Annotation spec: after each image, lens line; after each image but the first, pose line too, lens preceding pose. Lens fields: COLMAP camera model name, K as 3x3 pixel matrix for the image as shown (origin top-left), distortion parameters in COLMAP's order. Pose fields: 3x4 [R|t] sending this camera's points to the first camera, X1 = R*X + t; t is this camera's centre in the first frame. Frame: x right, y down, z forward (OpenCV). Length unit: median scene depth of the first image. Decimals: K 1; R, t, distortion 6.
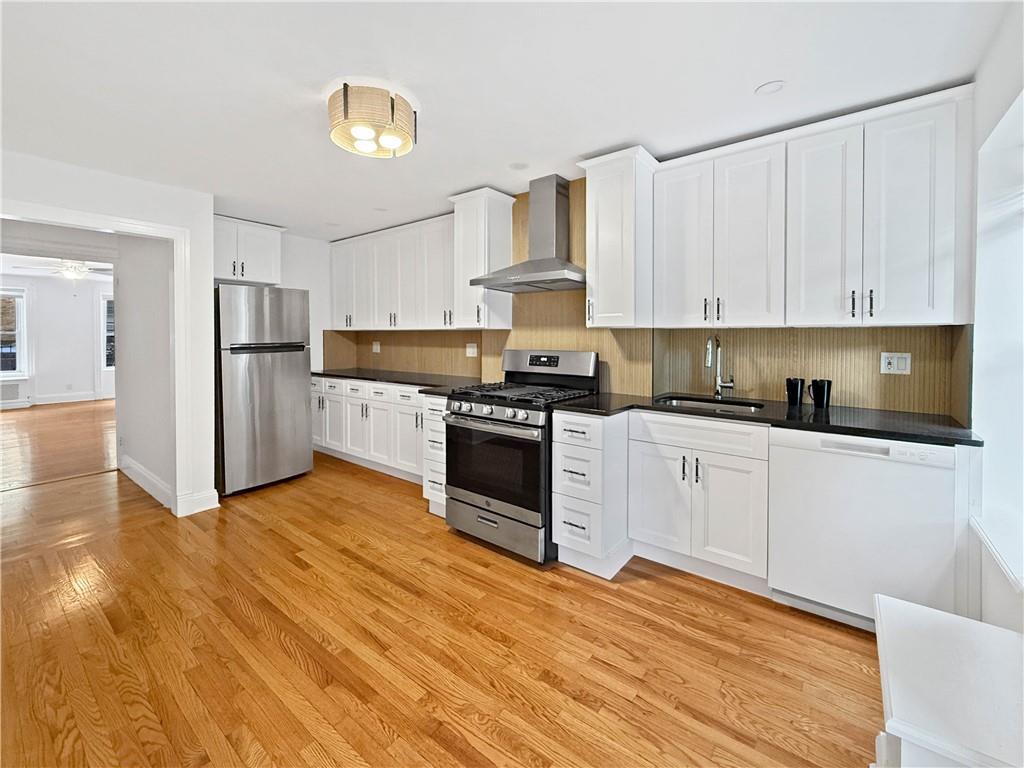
lens RADIAL K [[411.5, 0, 515.3], [0, 411.5, 340.3], [0, 0, 1]] dist [0.001236, 0.000472]
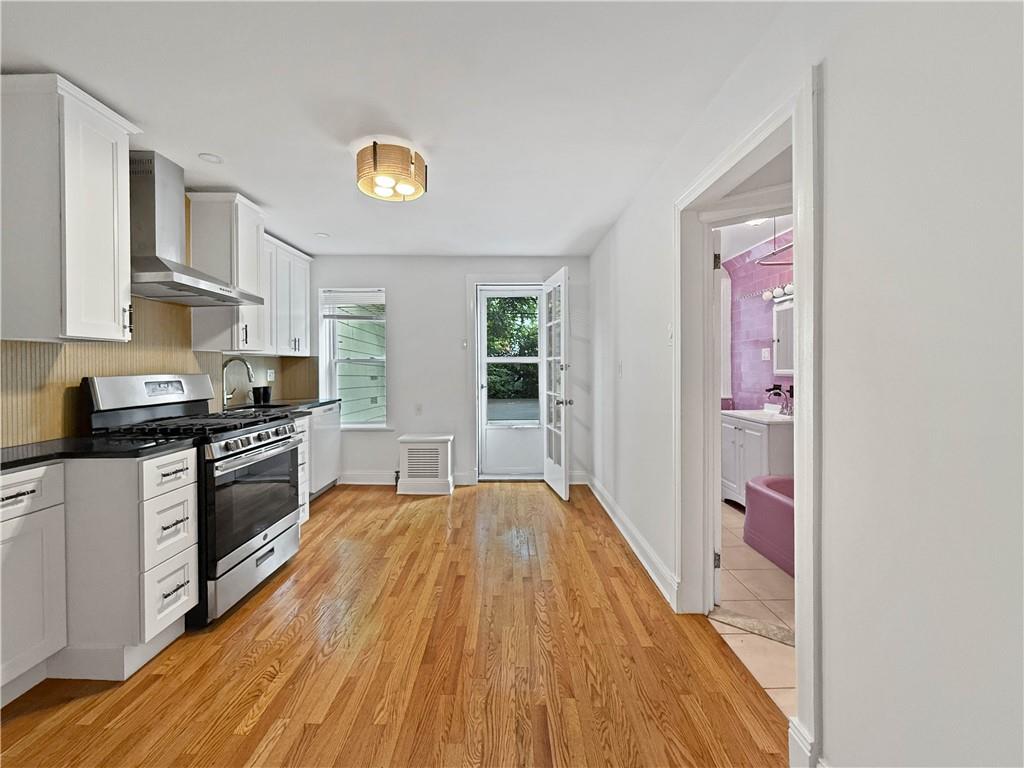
lens RADIAL K [[422.7, 0, 514.3], [0, 422.7, 382.4], [0, 0, 1]] dist [-0.000589, 0.000030]
pose [[-0.605938, -0.026178, 0.795081, -1.520872], [0.014486, 0.998930, 0.043930, 0.020082], [-0.795380, 0.038136, -0.604911, 1.473224]]
